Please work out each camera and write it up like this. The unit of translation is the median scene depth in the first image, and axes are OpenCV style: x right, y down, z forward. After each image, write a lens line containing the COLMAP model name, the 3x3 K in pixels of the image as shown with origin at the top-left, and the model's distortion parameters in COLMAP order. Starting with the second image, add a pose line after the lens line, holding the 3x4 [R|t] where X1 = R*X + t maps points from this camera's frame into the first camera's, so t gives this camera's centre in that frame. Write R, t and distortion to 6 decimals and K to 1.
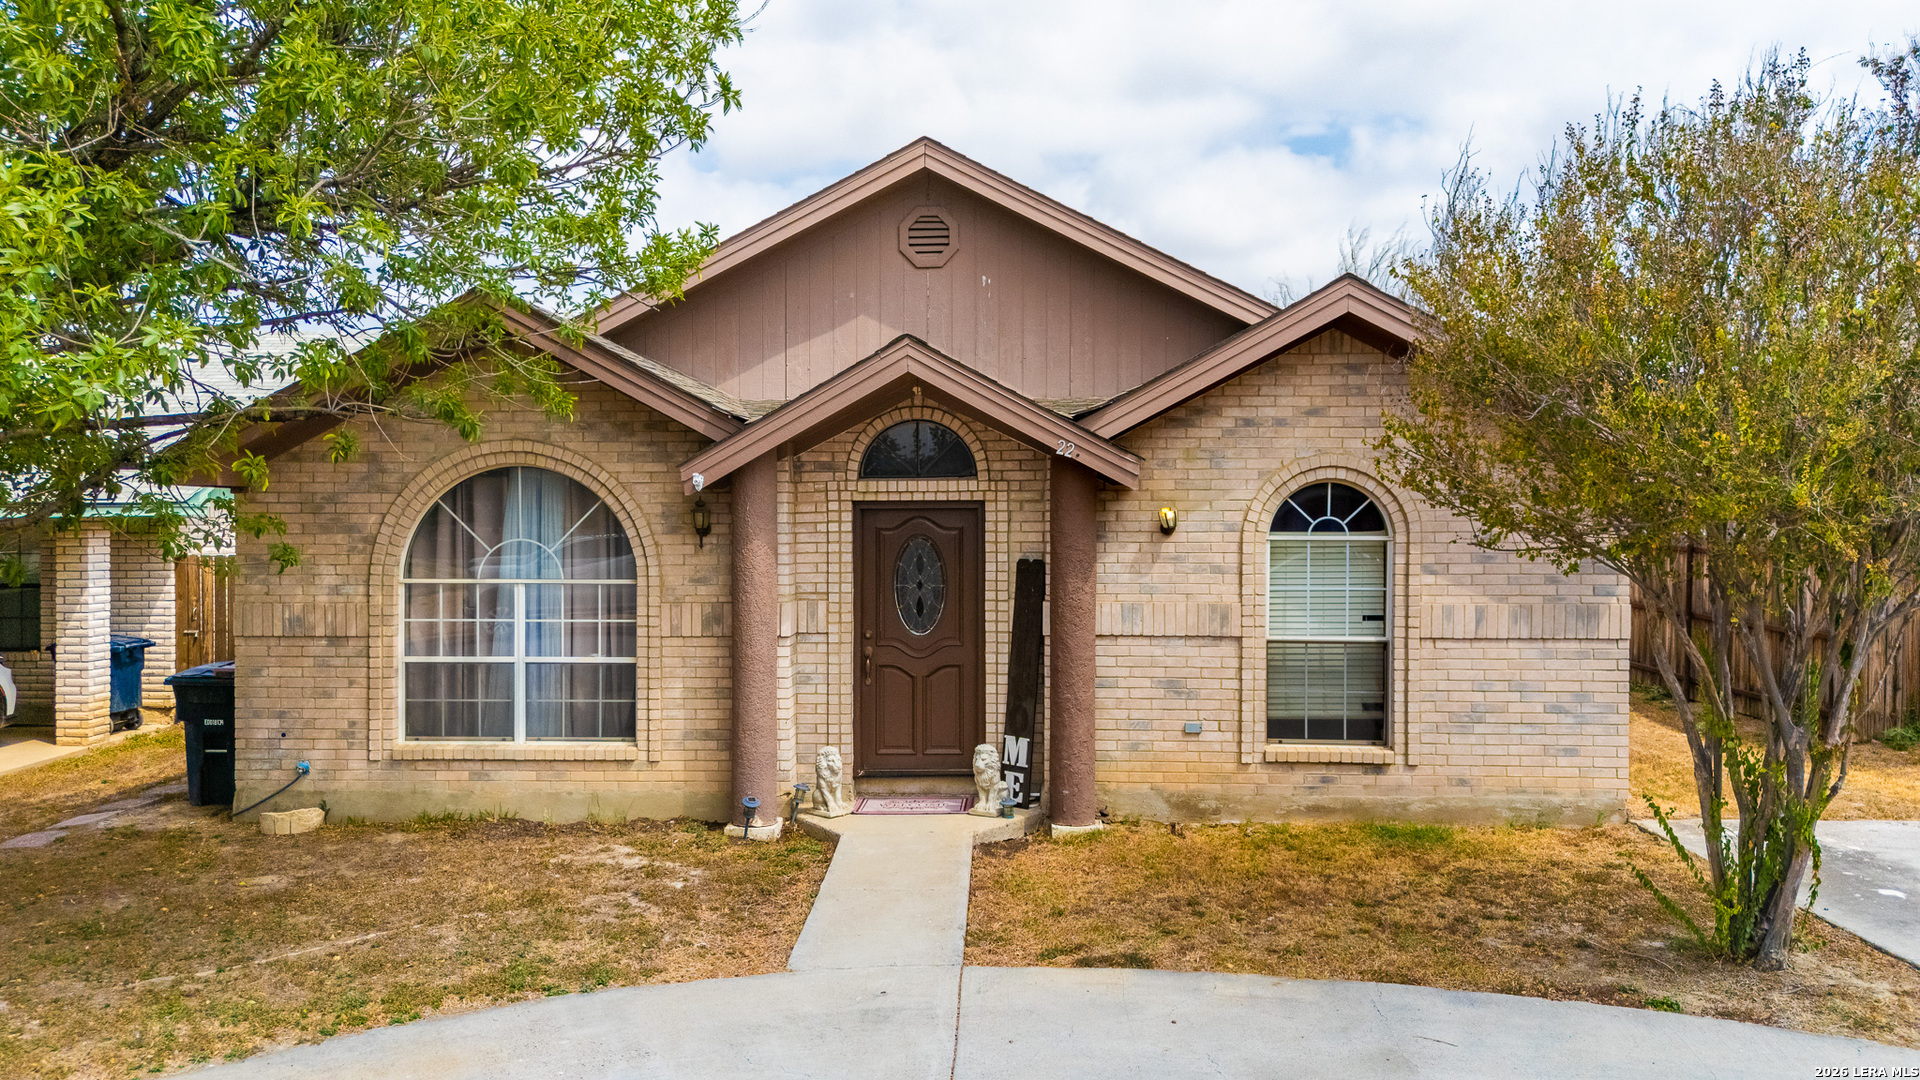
lens RADIAL K [[1329.2, 0, 960.0], [0, 1329.2, 540.0], [0, 0, 1]] dist [0.010360, 0.000641]
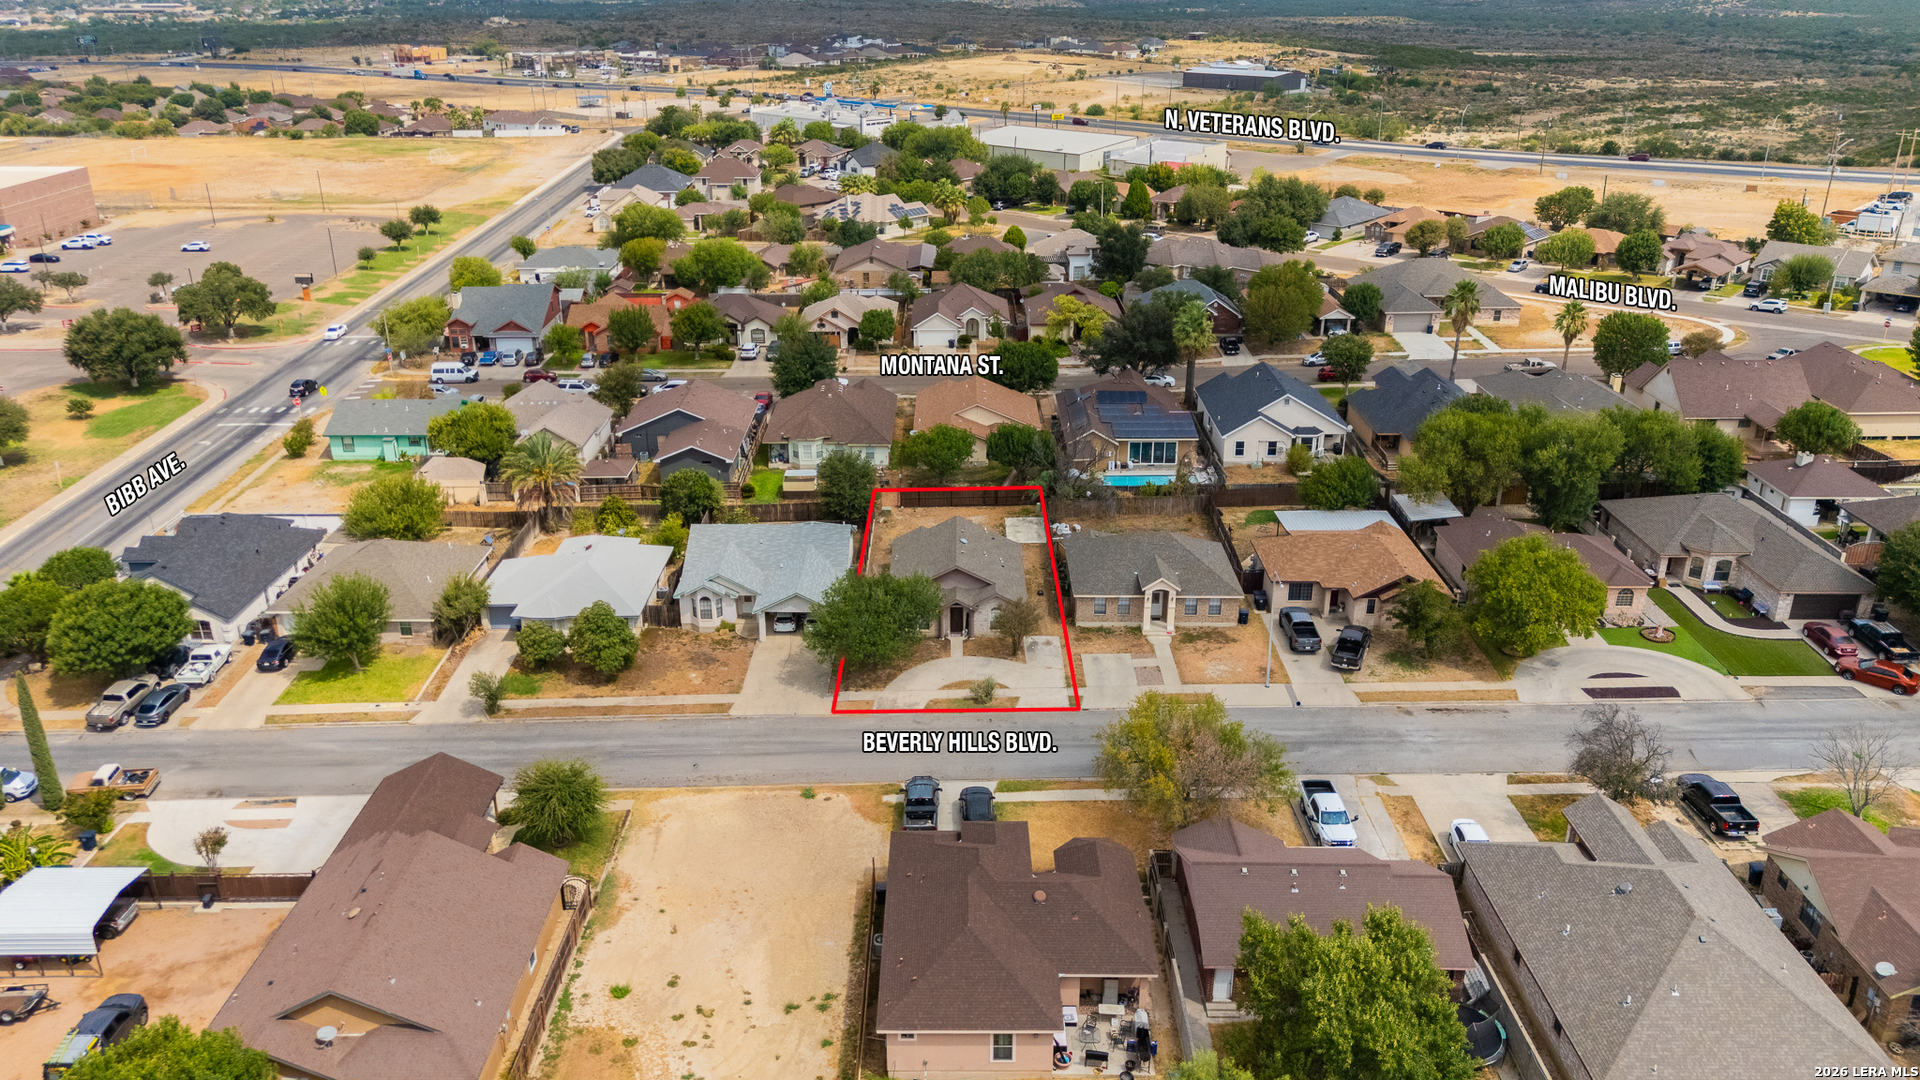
lens RADIAL K [[1329.2, 0, 960.0], [0, 1329.2, 540.0], [0, 0, 1]] dist [0.010360, 0.000641]
pose [[0.998478, -0.012929, 0.053618, -0.578582], [-0.009535, 0.917037, 0.398687, -4.836328], [-0.054324, -0.398592, 0.915518, -8.614446]]
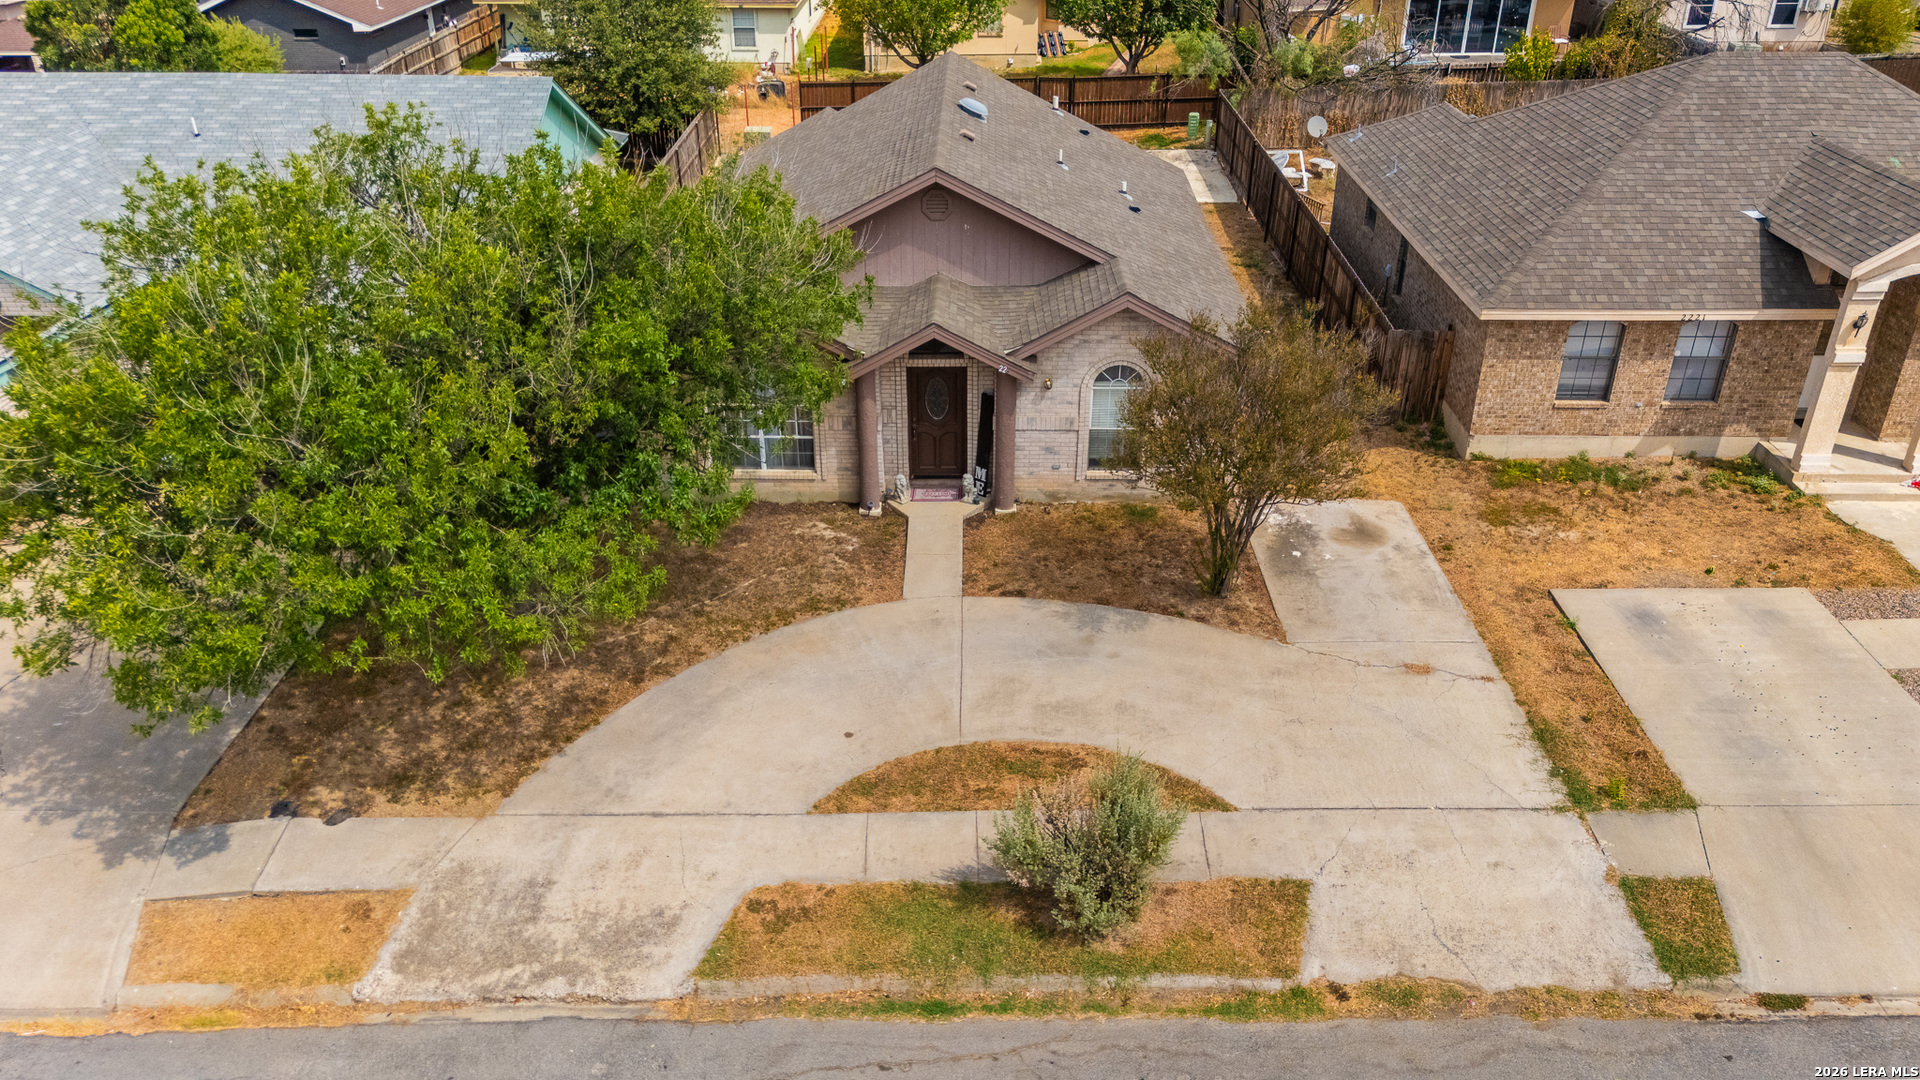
lens RADIAL K [[1329.2, 0, 960.0], [0, 1329.2, 540.0], [0, 0, 1]] dist [0.010360, 0.000641]
pose [[0.999632, -0.014843, 0.022685, -0.048612], [0.001576, 0.867185, 0.497983, -0.905373], [-0.027064, -0.497765, 0.866890, -1.079903]]
